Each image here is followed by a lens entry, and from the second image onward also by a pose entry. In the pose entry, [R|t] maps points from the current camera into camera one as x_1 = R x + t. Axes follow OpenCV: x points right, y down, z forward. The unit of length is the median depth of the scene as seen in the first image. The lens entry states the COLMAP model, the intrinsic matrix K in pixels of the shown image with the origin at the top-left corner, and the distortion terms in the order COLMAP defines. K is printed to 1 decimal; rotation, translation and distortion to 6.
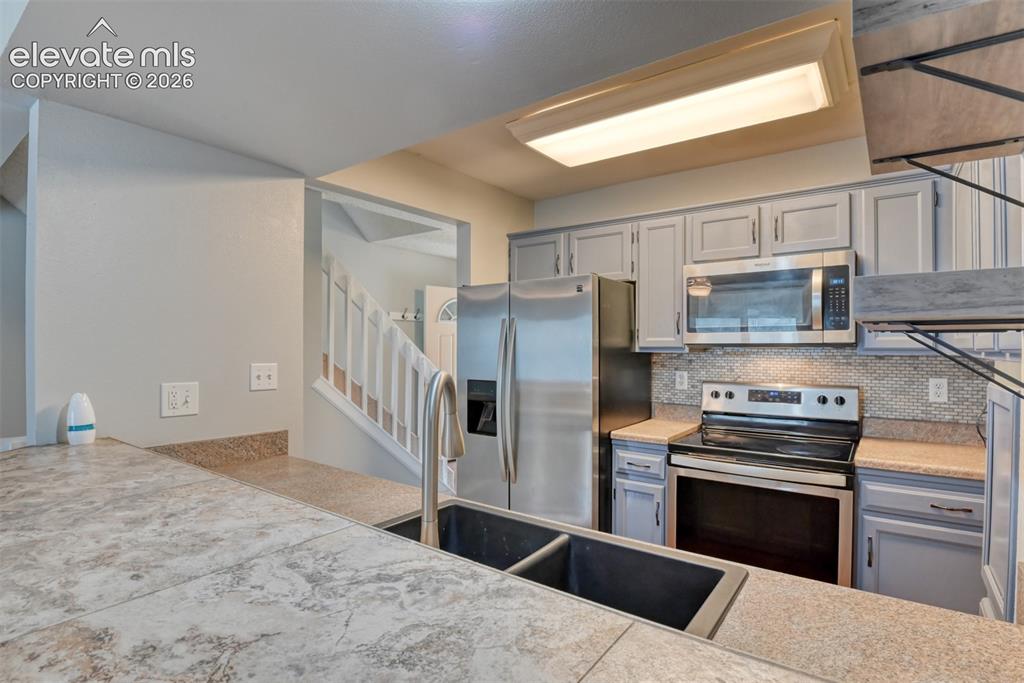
lens RADIAL K [[516.5, 0, 512.0], [0, 516.5, 341.5], [0, 0, 1]] dist [-0.048221, -0.000458]
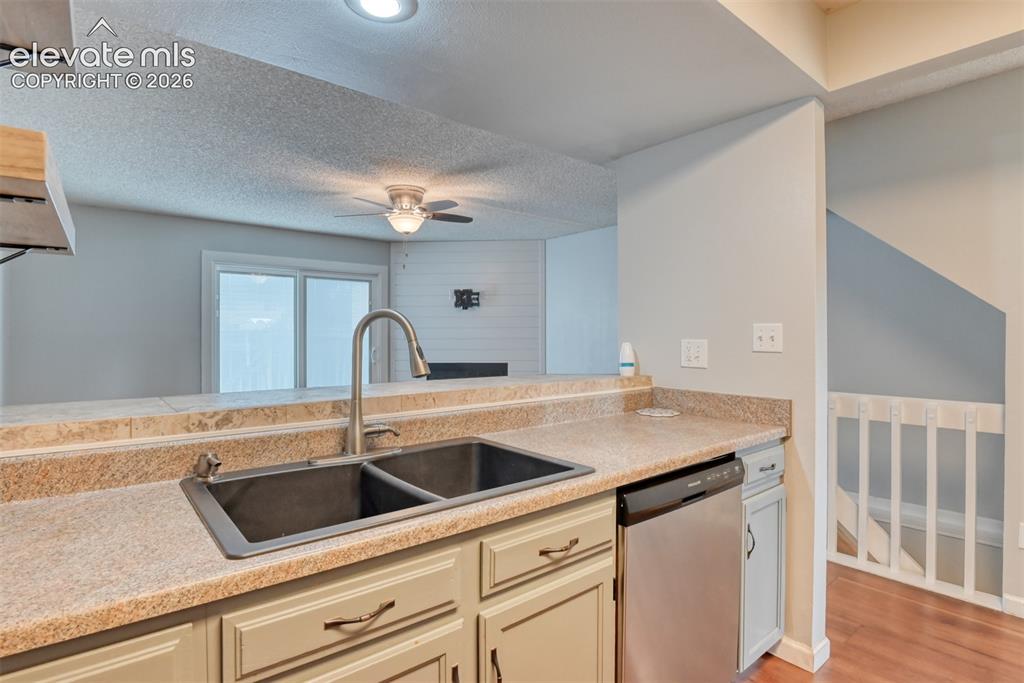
lens RADIAL K [[516.5, 0, 512.0], [0, 516.5, 341.5], [0, 0, 1]] dist [-0.048221, -0.000458]
pose [[-0.237874, 0.010156, -0.971243, 0.552646], [0.003040, 0.999948, 0.009711, 0.068810], [0.971291, -0.000643, -0.237892, 0.806407]]
